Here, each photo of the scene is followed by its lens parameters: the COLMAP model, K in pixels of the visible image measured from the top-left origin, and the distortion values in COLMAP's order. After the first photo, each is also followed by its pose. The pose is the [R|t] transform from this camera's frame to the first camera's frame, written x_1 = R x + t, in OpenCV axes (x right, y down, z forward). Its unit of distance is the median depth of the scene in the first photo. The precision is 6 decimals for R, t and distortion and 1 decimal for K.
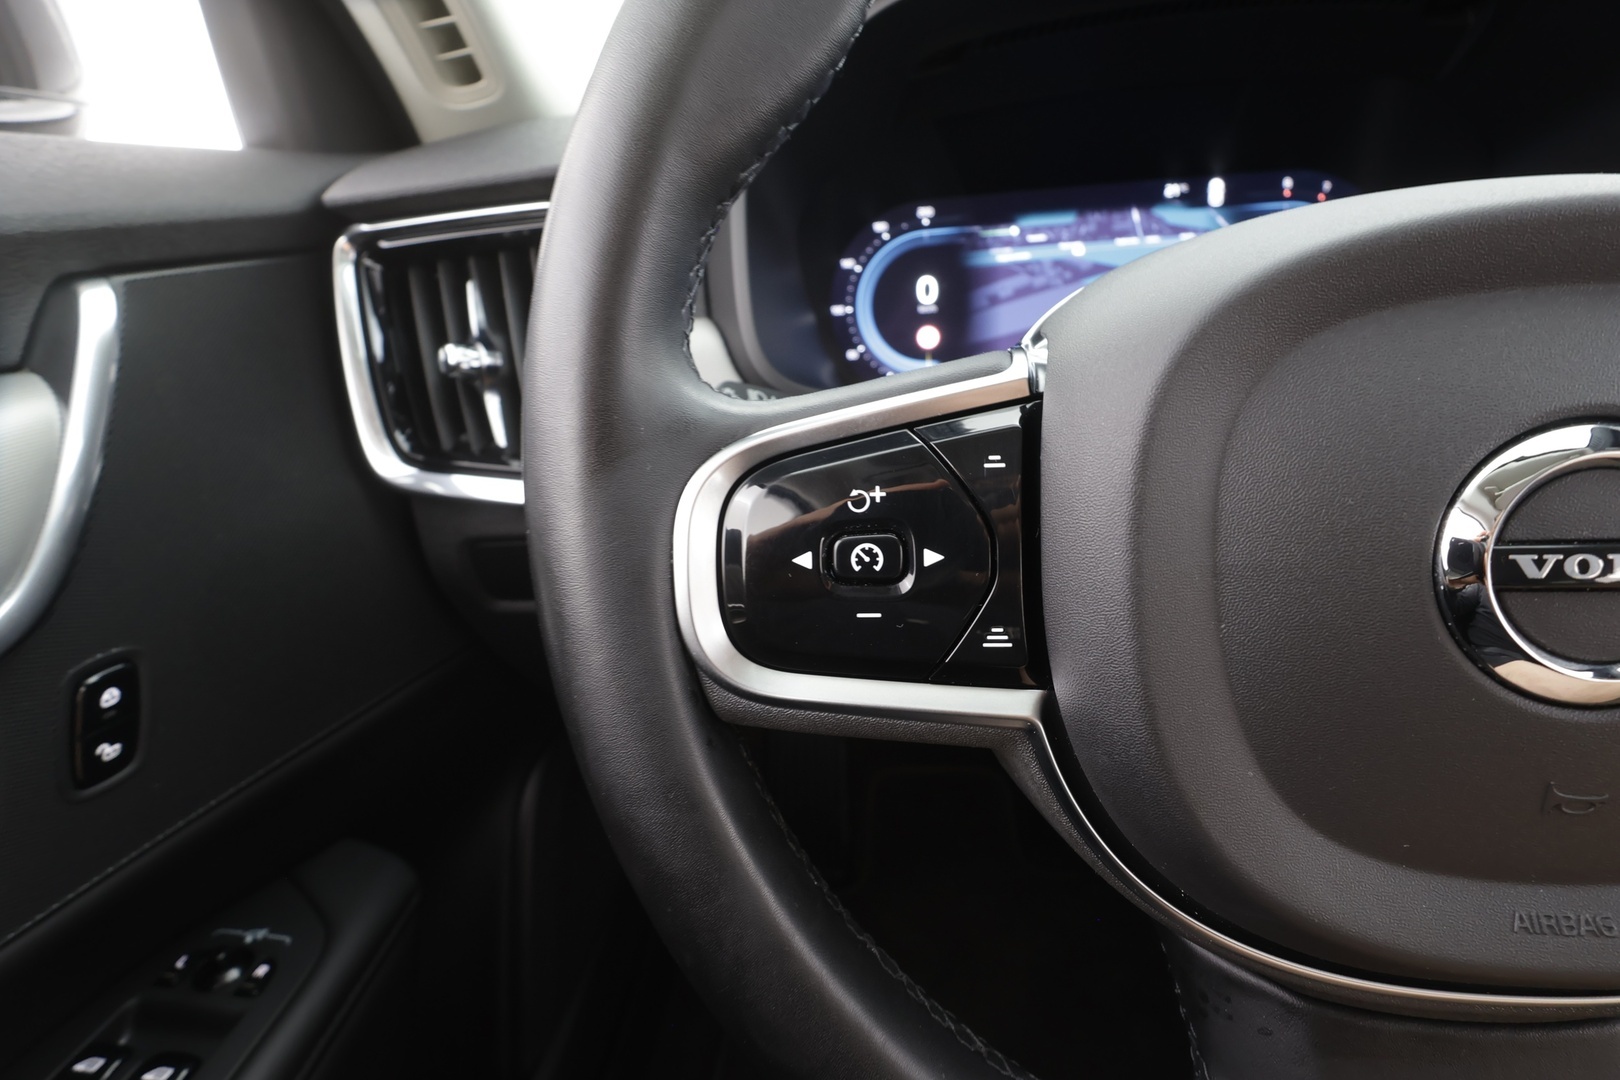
lens RADIAL K [[749.1, 0, 810.0], [0, 749.1, 540.0], [0, 0, 1]] dist [-0.010006, 0.000129]
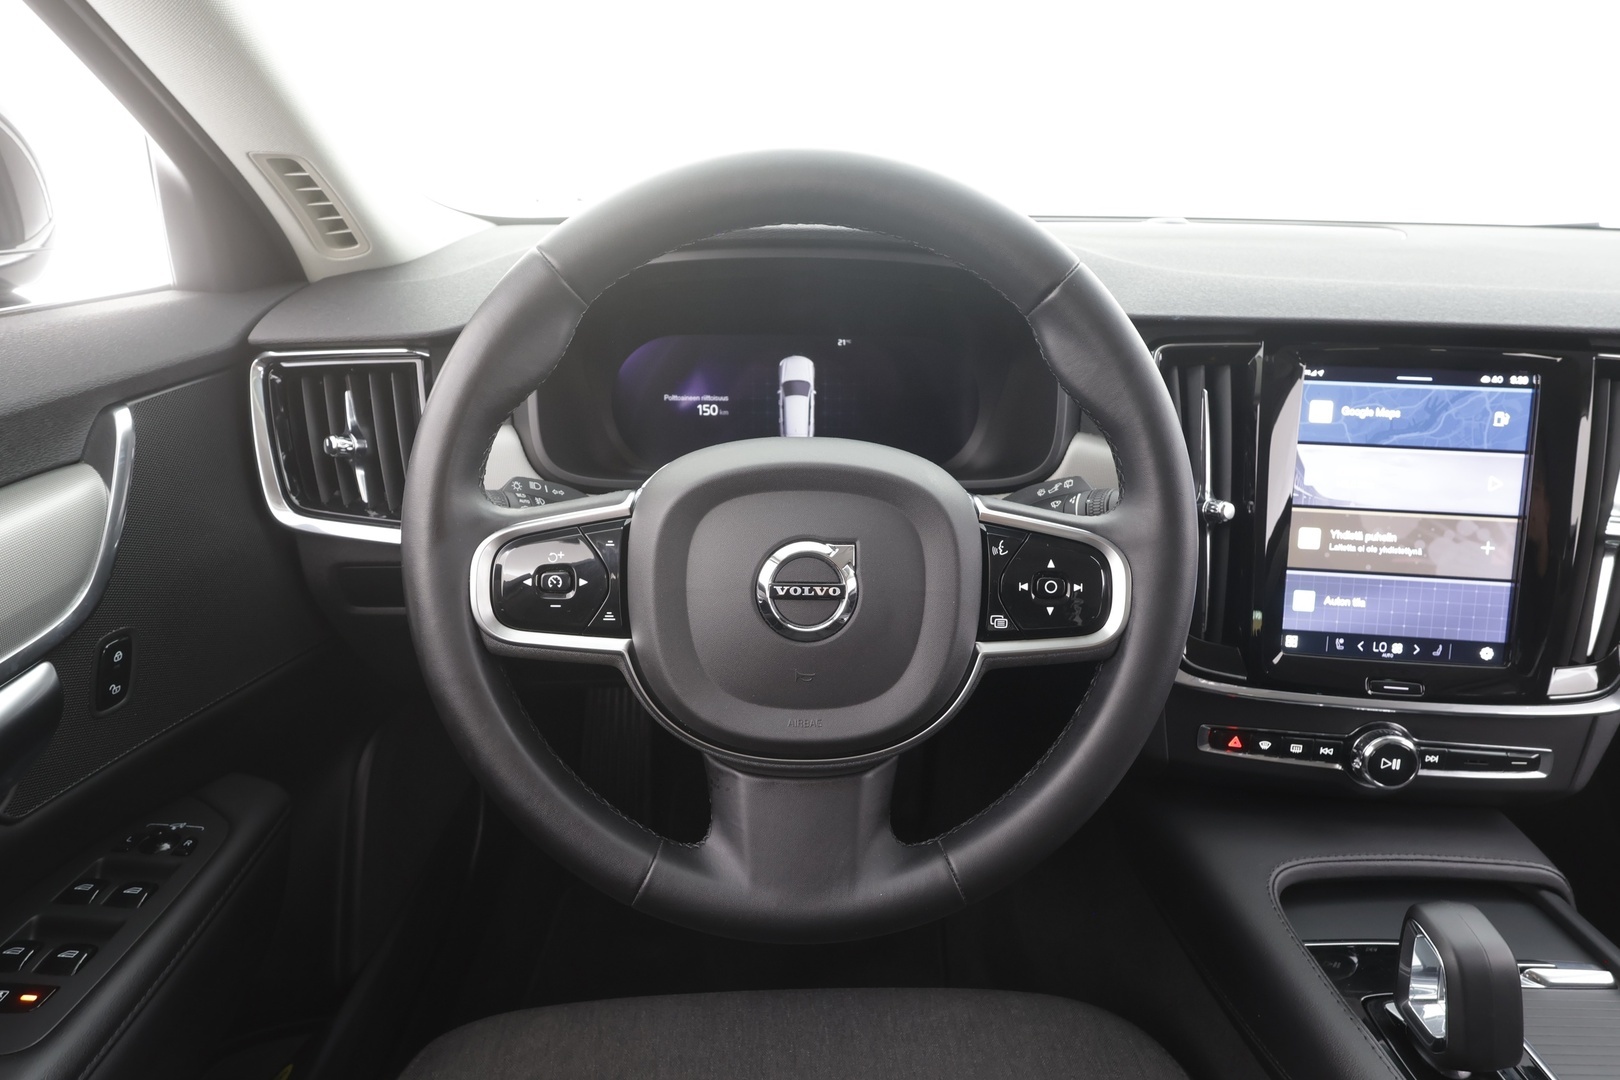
lens RADIAL K [[839.0, 0, 816.4], [0, 839.0, 544.7], [0, 0, 1]] dist [0.004434, -0.001027]
pose [[0.986387, 0.029081, 0.161848, 0.298216], [-0.025562, 0.999390, -0.023782, -0.034782], [-0.162441, 0.019321, 0.986529, -1.148944]]
